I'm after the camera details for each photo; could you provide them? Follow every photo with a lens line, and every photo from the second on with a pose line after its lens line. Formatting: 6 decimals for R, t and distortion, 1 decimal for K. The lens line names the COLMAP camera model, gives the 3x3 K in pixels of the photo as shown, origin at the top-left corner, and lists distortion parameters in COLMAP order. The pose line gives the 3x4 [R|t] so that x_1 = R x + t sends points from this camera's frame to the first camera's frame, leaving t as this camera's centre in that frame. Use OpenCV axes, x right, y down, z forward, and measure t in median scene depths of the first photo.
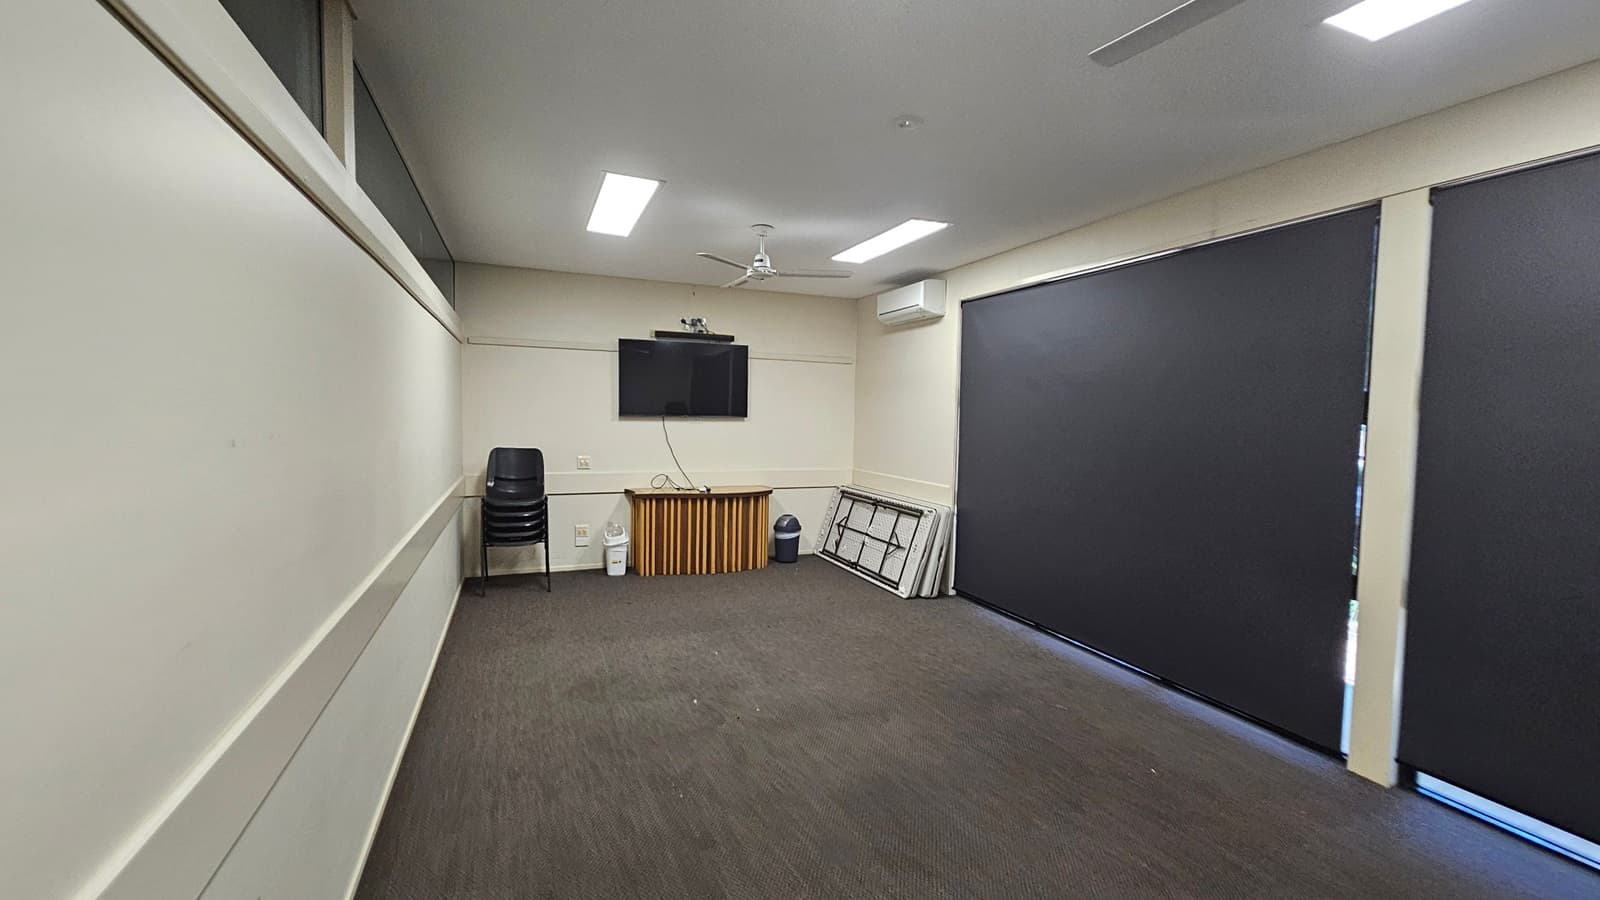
lens RADIAL K [[658.5, 0, 792.0], [0, 658.5, 445.1], [0, 0, 1]] dist [0.009138, 0.000366]
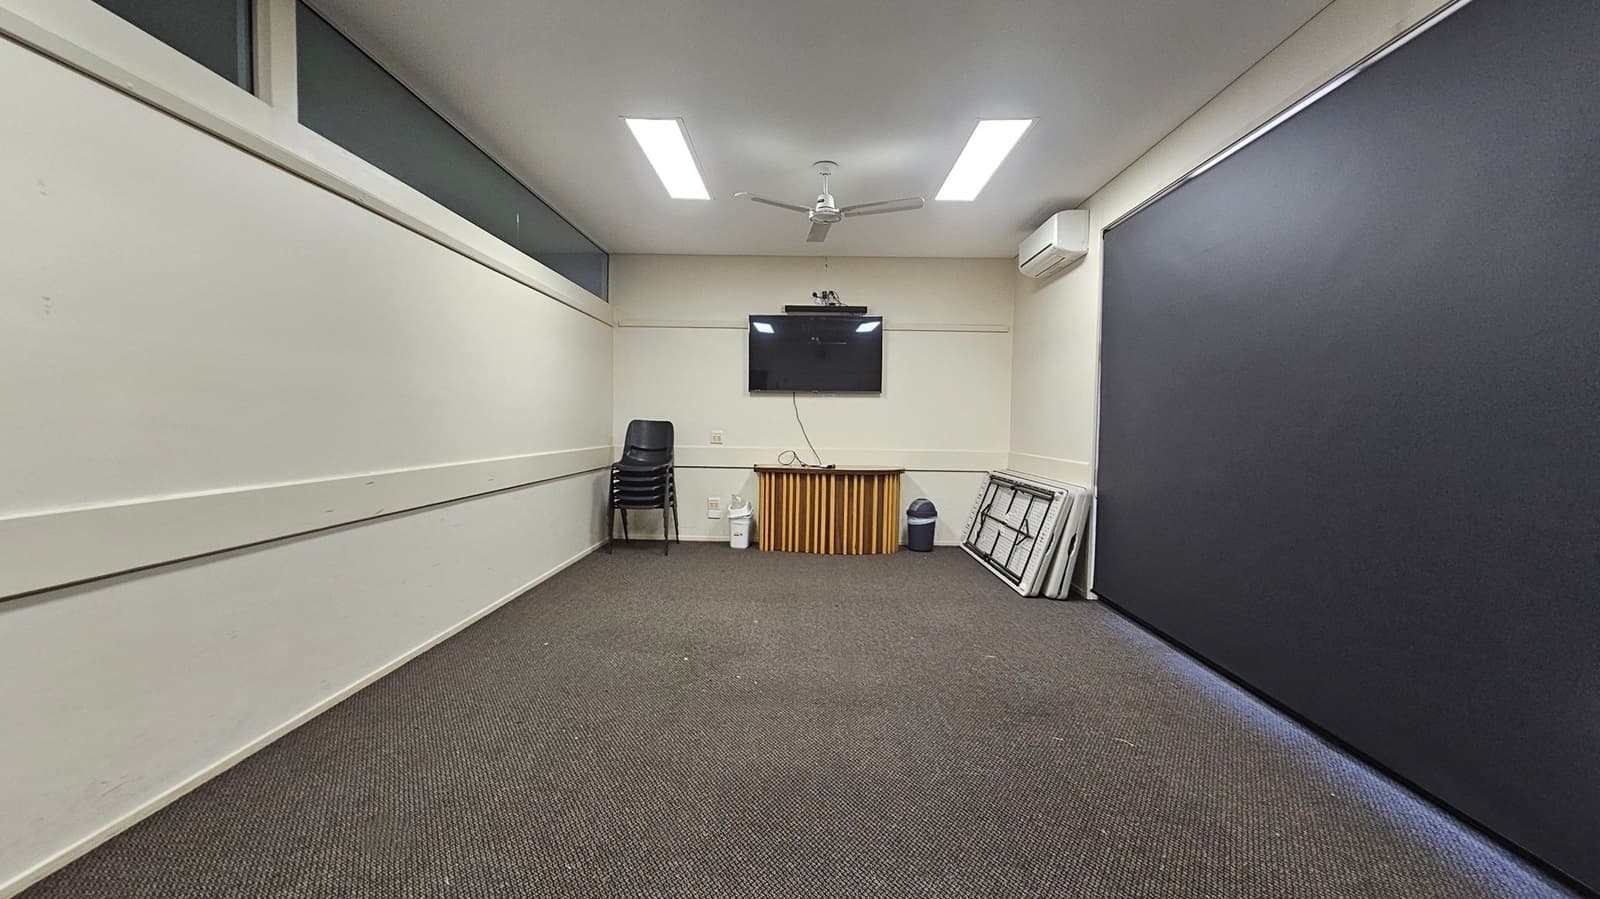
lens RADIAL K [[641.8, 0, 797.6], [0, 641.8, 443.3], [0, 0, 1]] dist [0.000592, 0.000182]
pose [[0.917486, 0.008373, -0.397679, 0.205059], [-0.018336, 0.999606, -0.021255, 0.056517], [0.397344, 0.026793, 0.917278, 0.130004]]
